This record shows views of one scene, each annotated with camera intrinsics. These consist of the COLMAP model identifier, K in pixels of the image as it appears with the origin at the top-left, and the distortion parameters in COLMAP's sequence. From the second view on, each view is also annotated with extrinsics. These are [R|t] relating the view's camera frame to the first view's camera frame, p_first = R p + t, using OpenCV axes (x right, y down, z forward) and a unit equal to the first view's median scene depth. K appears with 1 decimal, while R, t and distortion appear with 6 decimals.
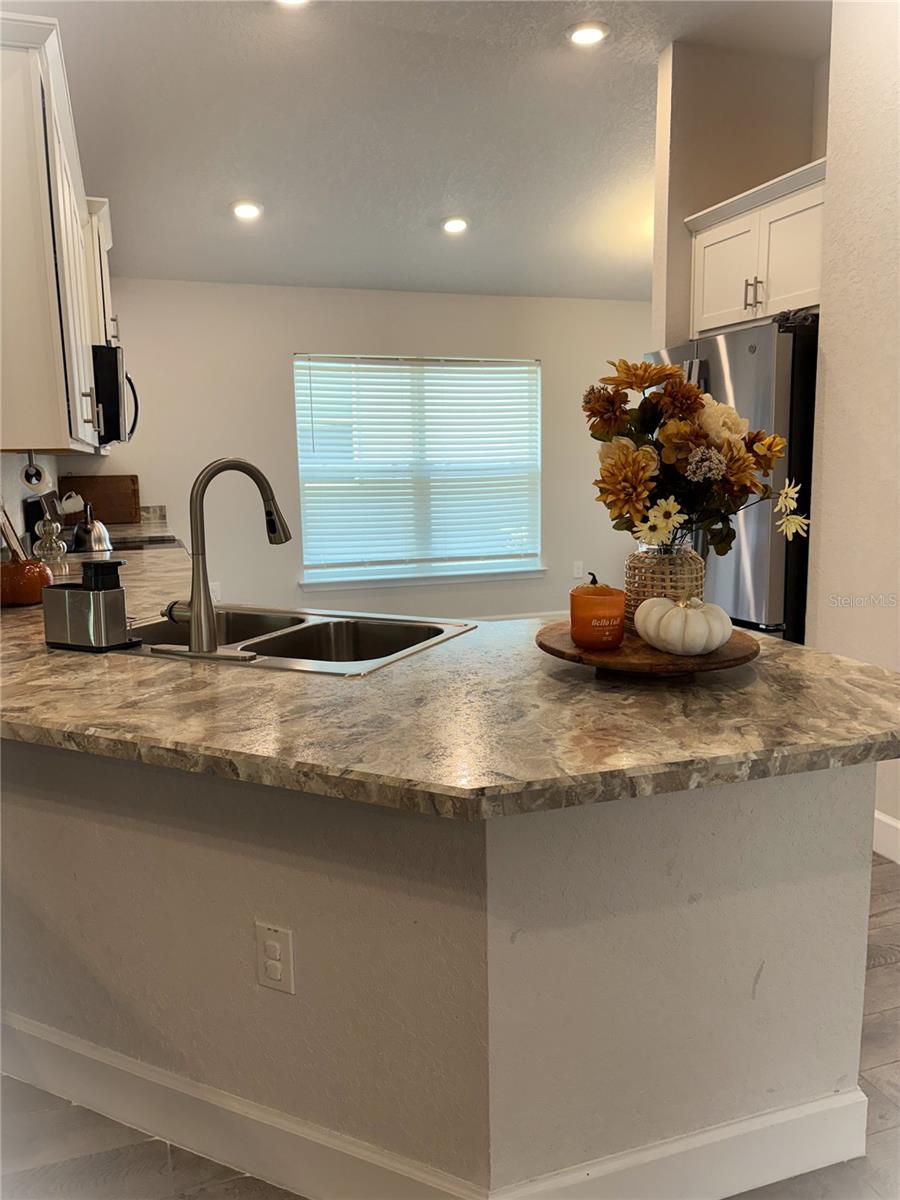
lens RADIAL K [[918.3, 0, 450.0], [0, 918.3, 600.0], [0, 0, 1]] dist [0.054917, -0.077120]
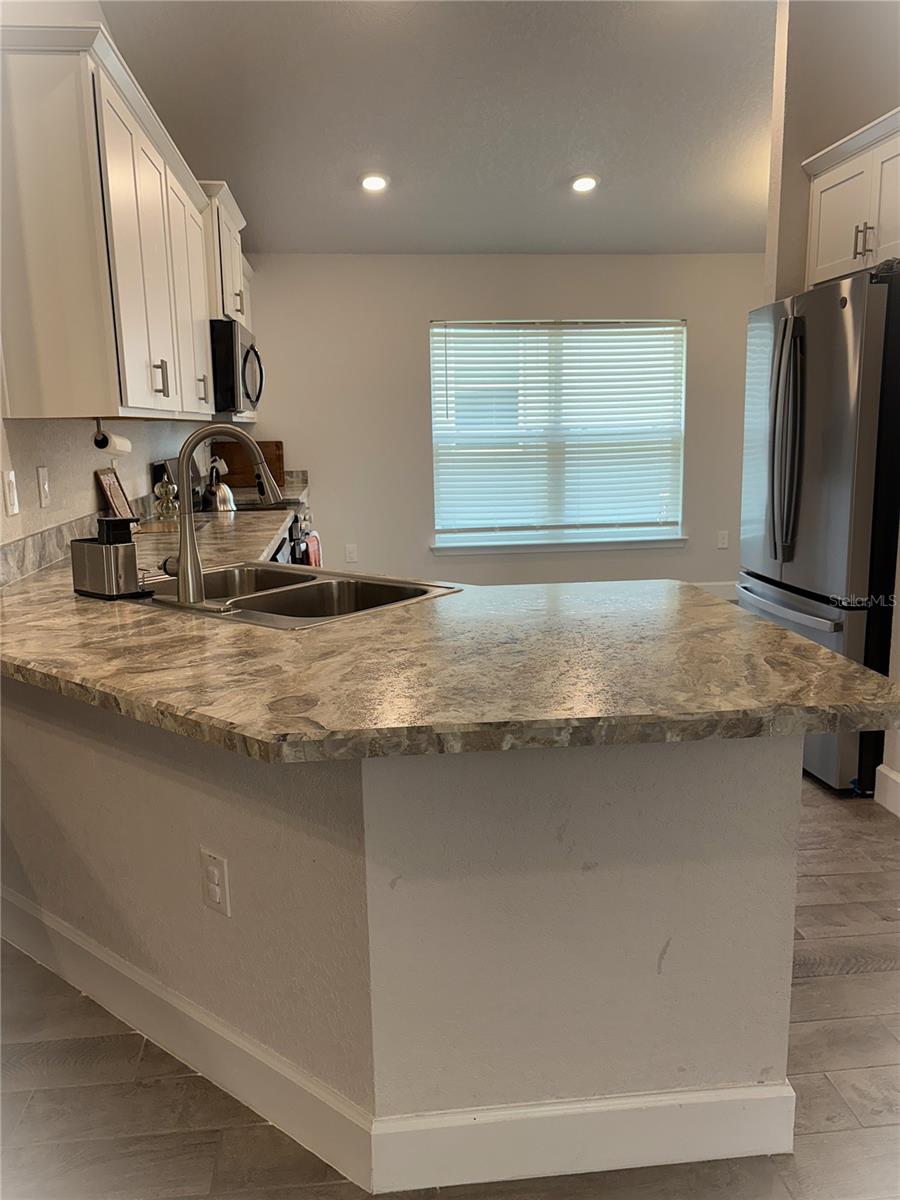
lens RADIAL K [[918.3, 0, 450.0], [0, 918.3, 600.0], [0, 0, 1]] dist [0.054917, -0.077120]
pose [[0.974412, 0.037597, -0.221602, 0.276917], [-0.029598, 0.998789, 0.039310, 0.000883], [0.222811, -0.031745, 0.974345, 0.003489]]
